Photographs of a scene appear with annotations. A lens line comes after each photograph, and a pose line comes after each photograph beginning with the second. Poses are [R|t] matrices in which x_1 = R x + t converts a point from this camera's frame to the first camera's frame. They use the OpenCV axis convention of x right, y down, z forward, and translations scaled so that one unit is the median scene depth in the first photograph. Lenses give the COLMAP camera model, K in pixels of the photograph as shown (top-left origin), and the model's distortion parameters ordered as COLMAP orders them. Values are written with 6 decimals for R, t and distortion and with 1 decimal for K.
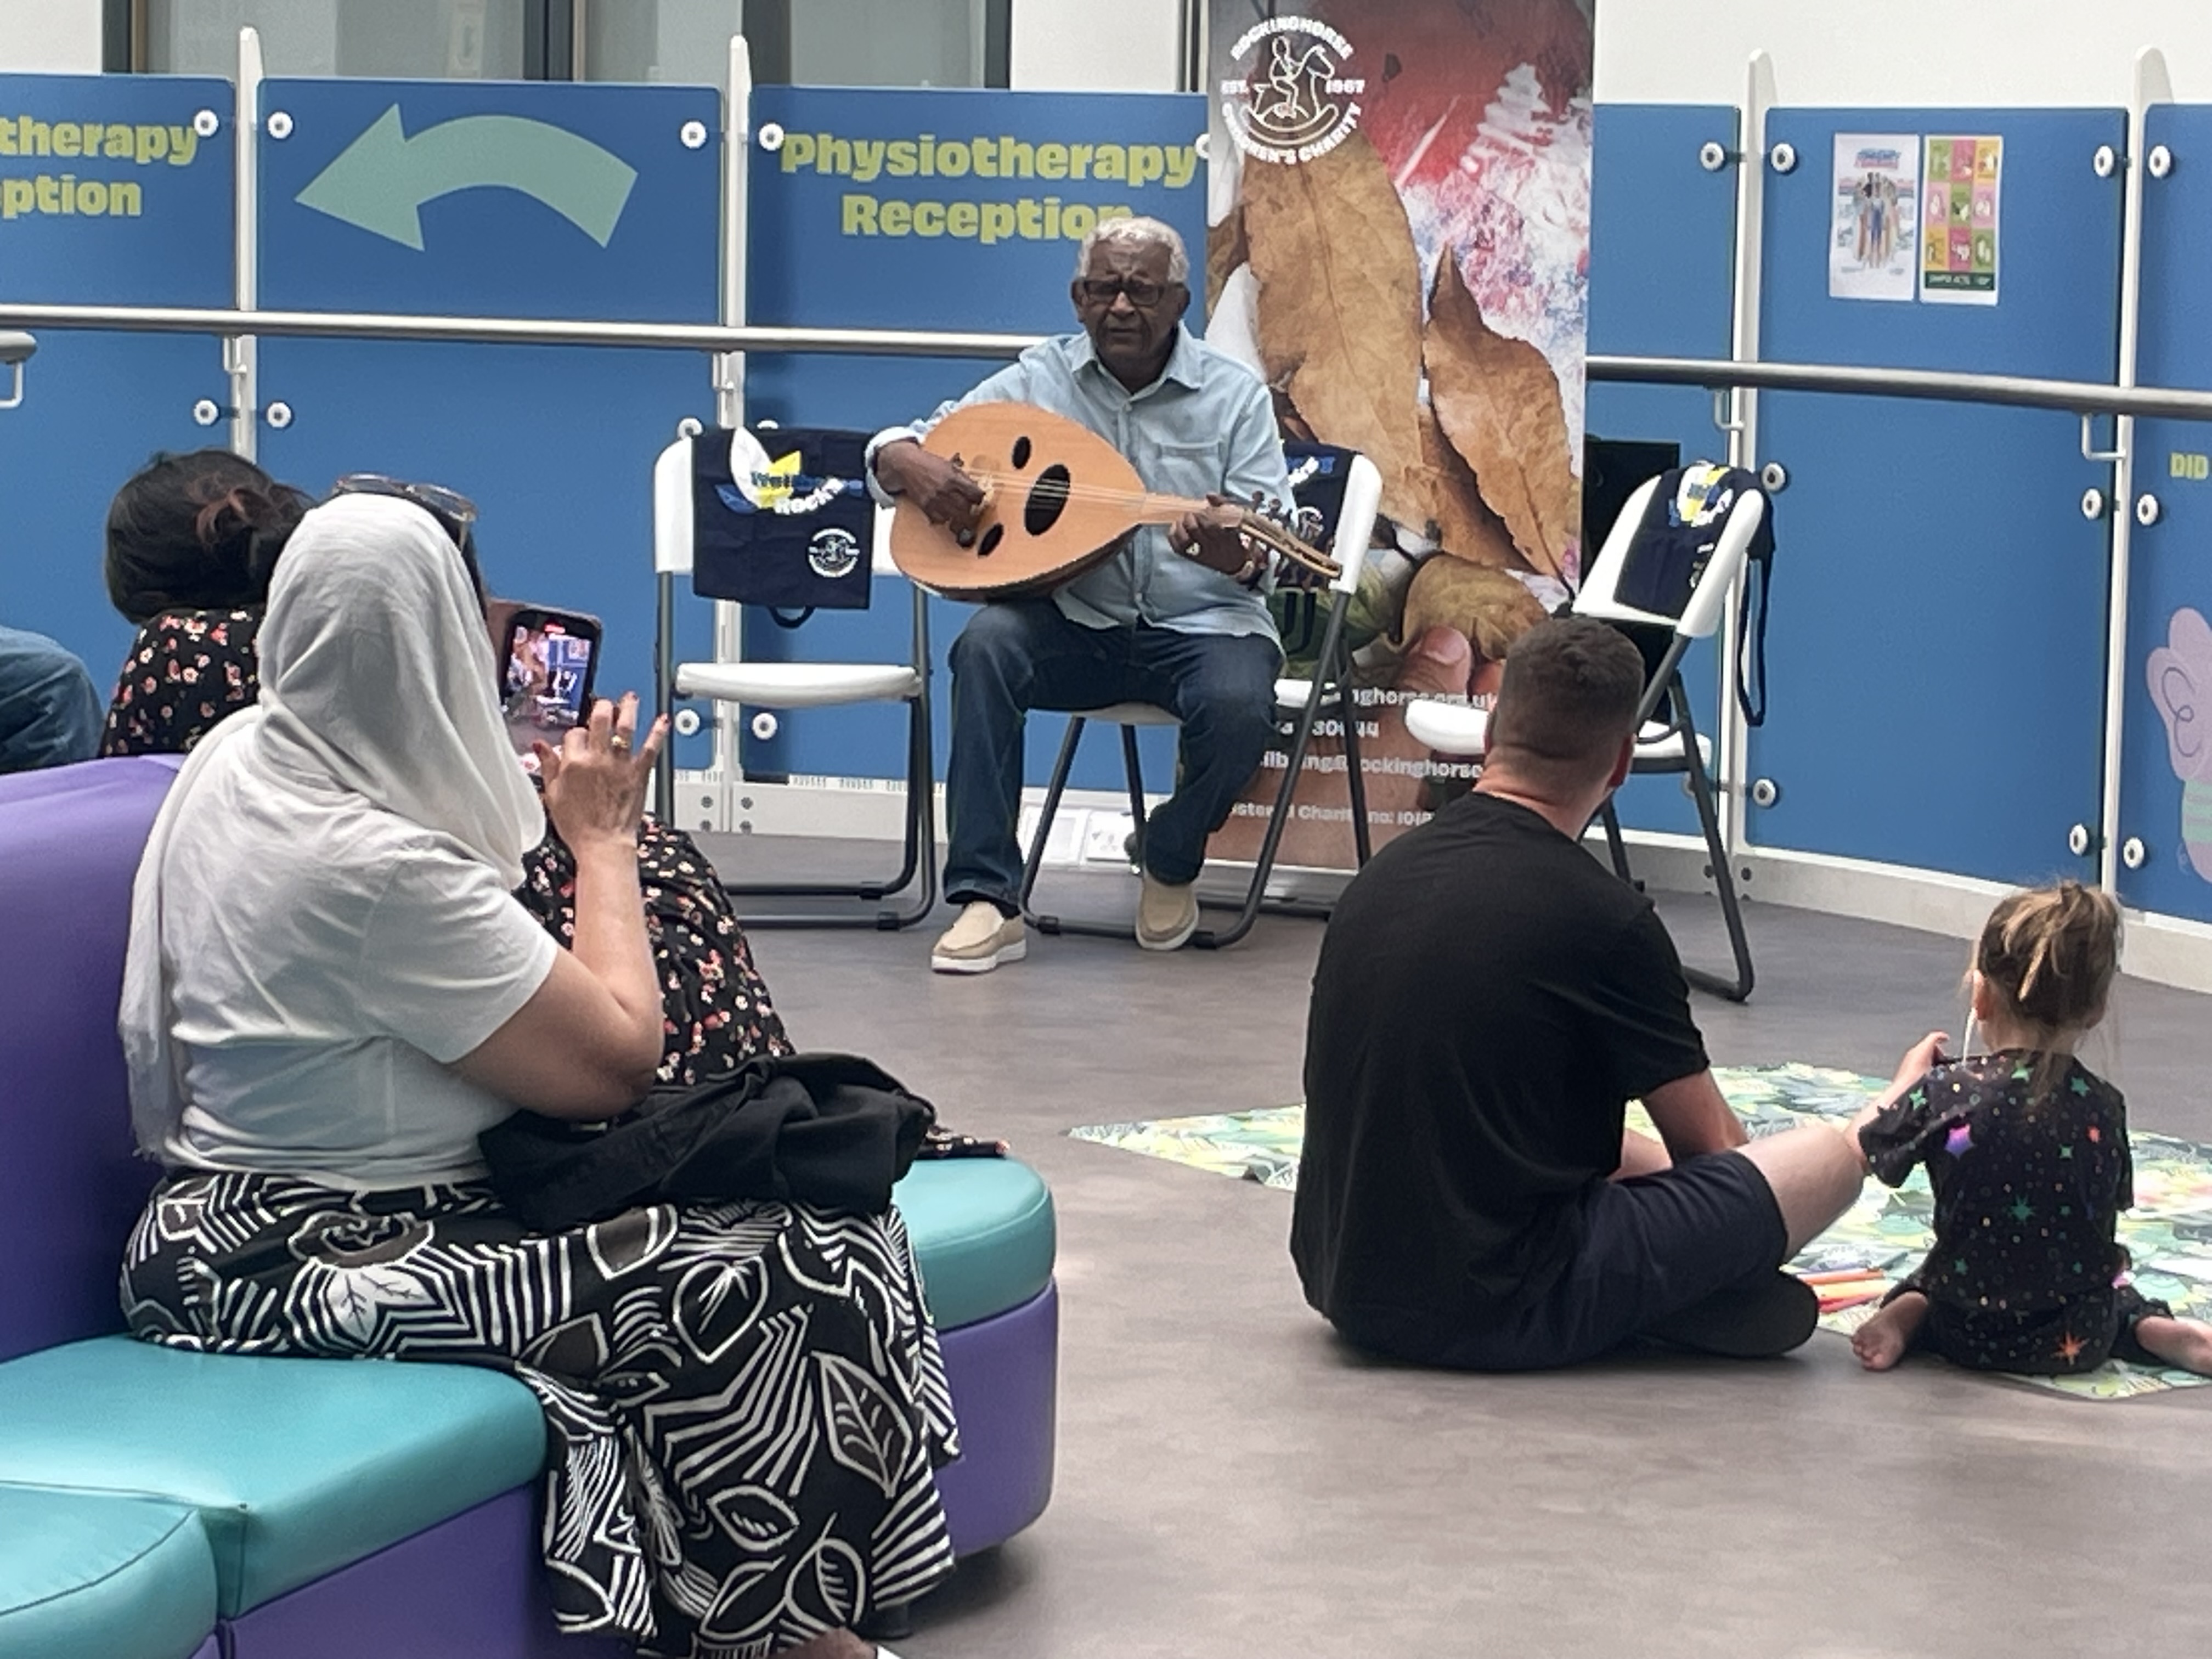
lens RADIAL K [[6075.5, 0, 1103.2], [0, 6075.5, 828.4], [0, 0, 1]] dist [0.137742, 0.000000]
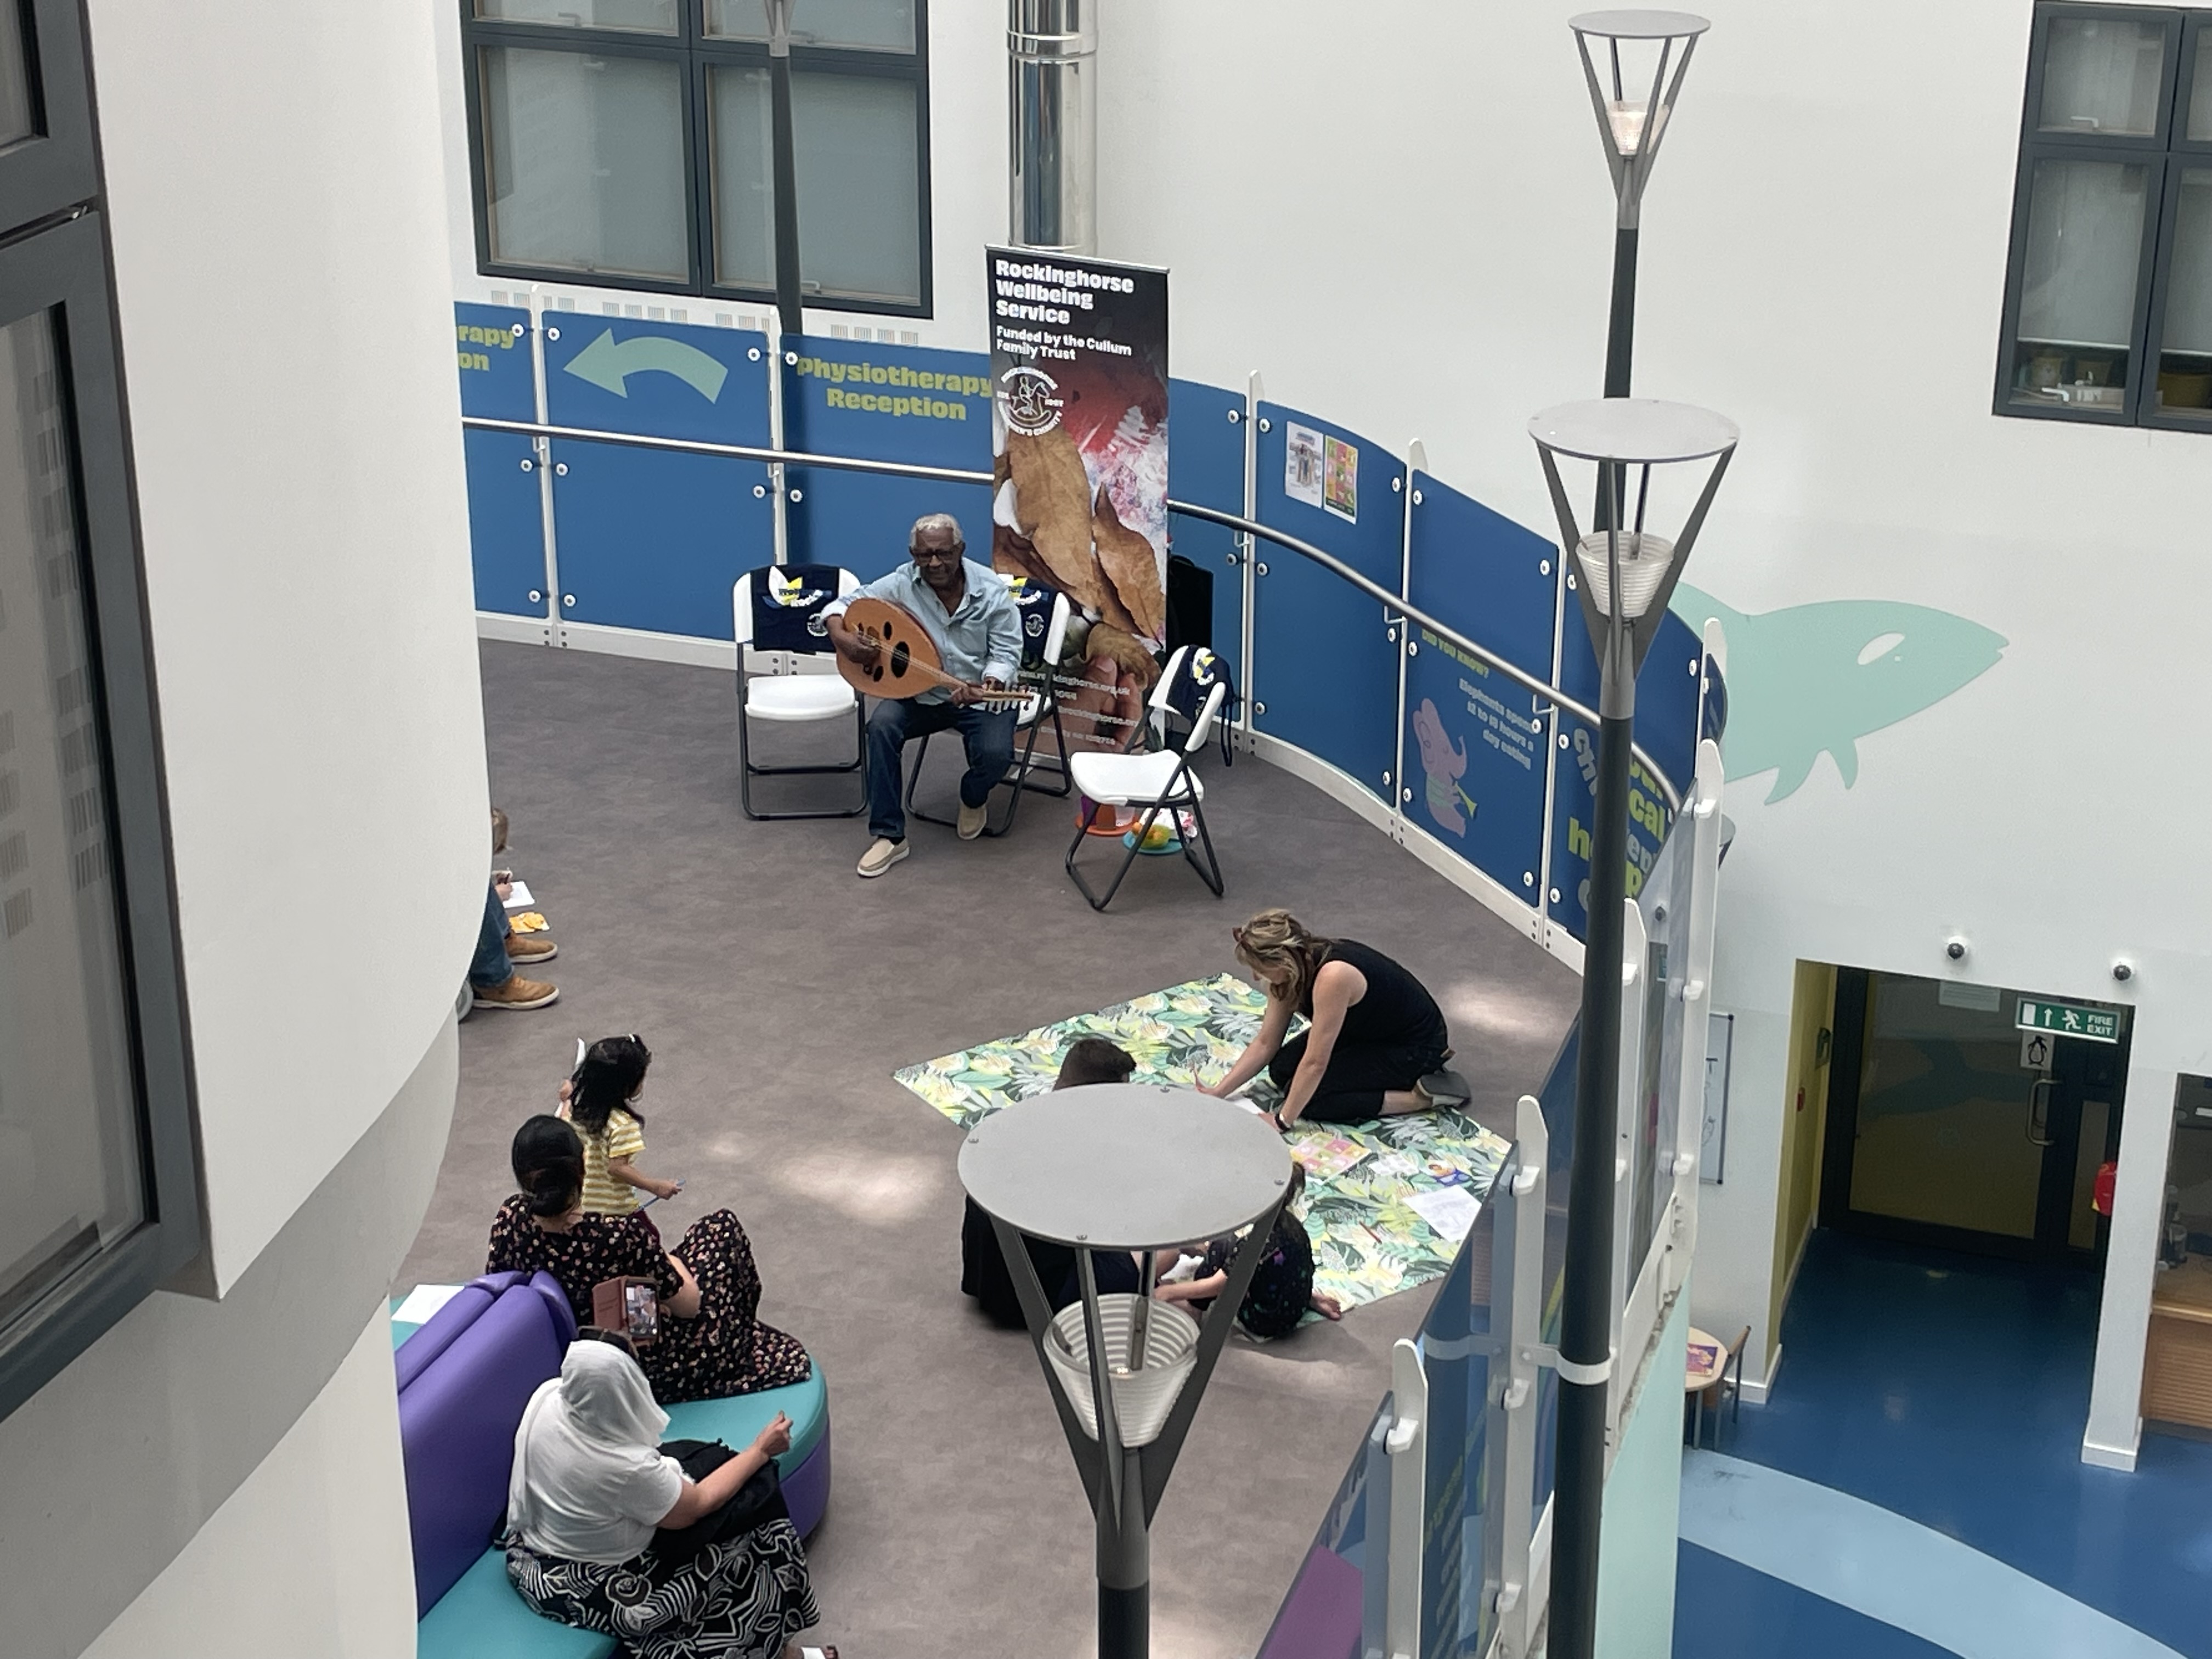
lens RADIAL K [[3767.9, 0, 1109.5], [0, 3767.9, 830.2], [0, 0, 1]] dist [0.154361, 0.000000]
pose [[0.999760, -0.010007, -0.019493, 0.082782], [0.015300, 0.955658, 0.294081, -0.363899], [0.015686, -0.294308, 0.955582, -0.288892]]
